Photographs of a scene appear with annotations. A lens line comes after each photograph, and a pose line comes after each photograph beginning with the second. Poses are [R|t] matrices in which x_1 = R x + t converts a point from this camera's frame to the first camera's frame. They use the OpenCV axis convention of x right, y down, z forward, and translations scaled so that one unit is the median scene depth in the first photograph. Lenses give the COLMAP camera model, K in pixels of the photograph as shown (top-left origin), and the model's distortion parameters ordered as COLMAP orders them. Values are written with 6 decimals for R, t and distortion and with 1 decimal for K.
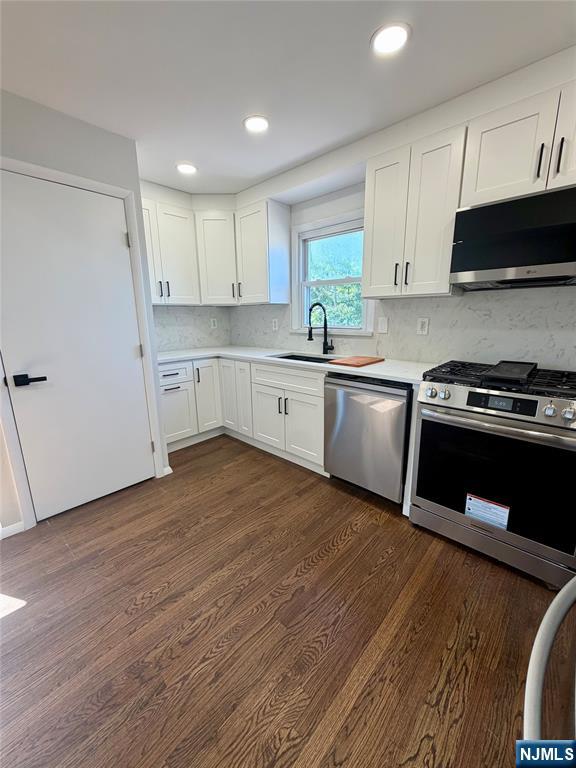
lens RADIAL K [[312.0, 0, 282.3], [0, 312.0, 379.5], [0, 0, 1]] dist [0.001587, 0.000181]
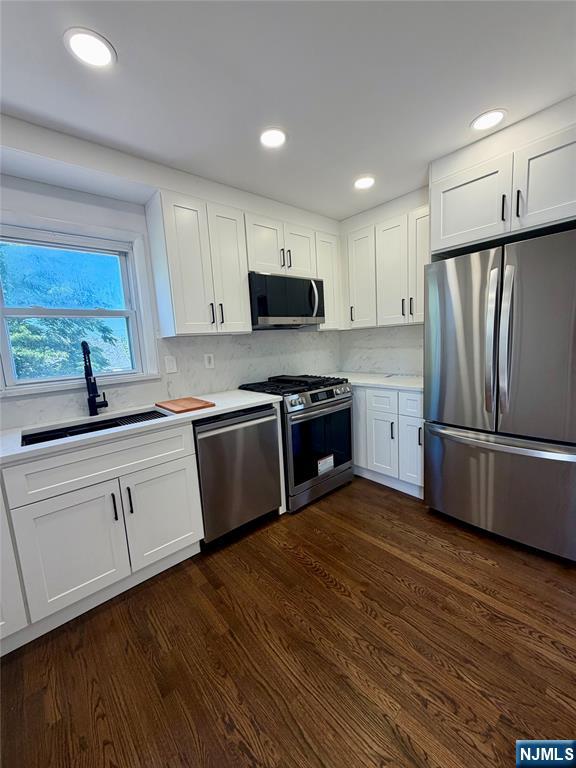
lens RADIAL K [[306.5, 0, 293.8], [0, 306.5, 381.1], [0, 0, 1]] dist [-0.006966, -0.000245]
pose [[0.074249, -0.116991, 0.990354, -0.616054], [0.266723, 0.959245, 0.093319, -0.127538], [-0.960909, 0.257222, 0.102428, 0.634404]]
